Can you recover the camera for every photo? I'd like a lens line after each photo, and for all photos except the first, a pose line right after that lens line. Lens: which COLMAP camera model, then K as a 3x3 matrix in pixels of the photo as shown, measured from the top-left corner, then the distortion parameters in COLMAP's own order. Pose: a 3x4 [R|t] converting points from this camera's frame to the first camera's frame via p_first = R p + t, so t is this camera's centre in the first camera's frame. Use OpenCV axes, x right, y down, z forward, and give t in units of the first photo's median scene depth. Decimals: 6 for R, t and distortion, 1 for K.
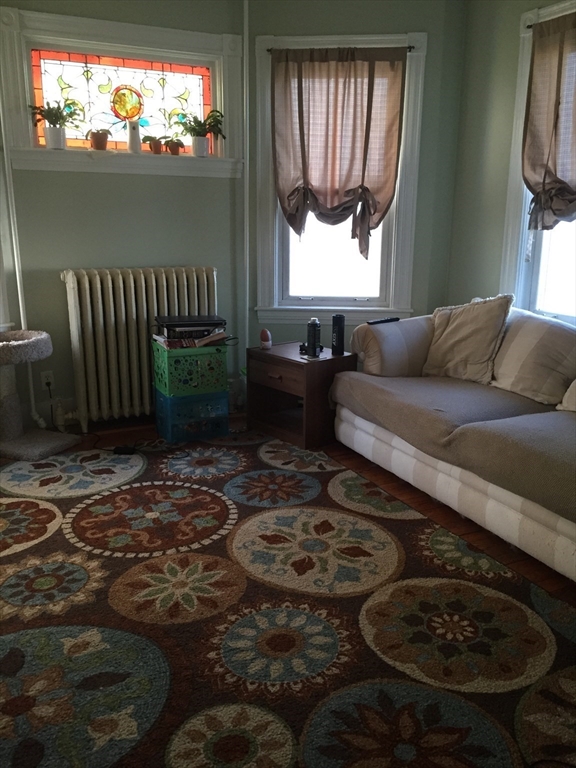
lens RADIAL K [[660.2, 0, 289.6], [0, 660.2, 382.5], [0, 0, 1]] dist [0.070691, -0.115288]
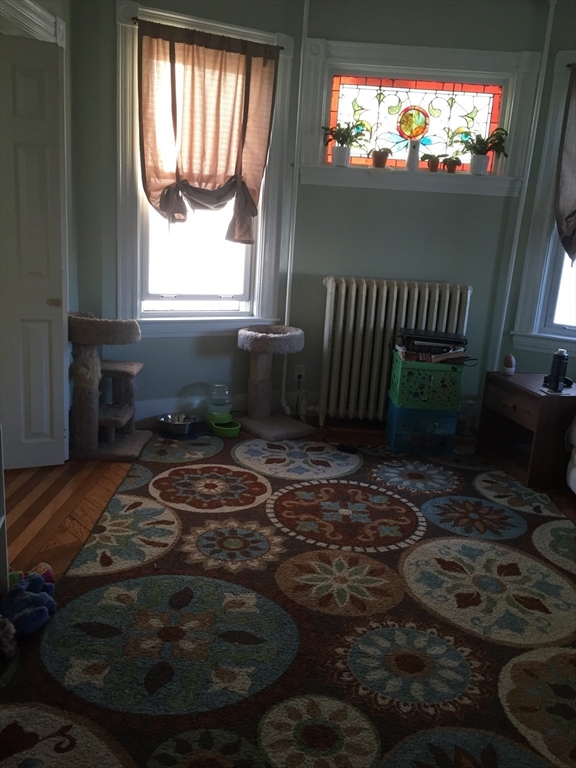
lens RADIAL K [[660.2, 0, 287.1], [0, 660.2, 380.6], [0, 0, 1]] dist [0.070691, -0.115288]
pose [[0.885099, 0.157195, -0.438051, 0.116494], [-0.167476, 0.985757, 0.015347, -0.005170], [0.434224, 0.059780, 0.898819, 0.001744]]
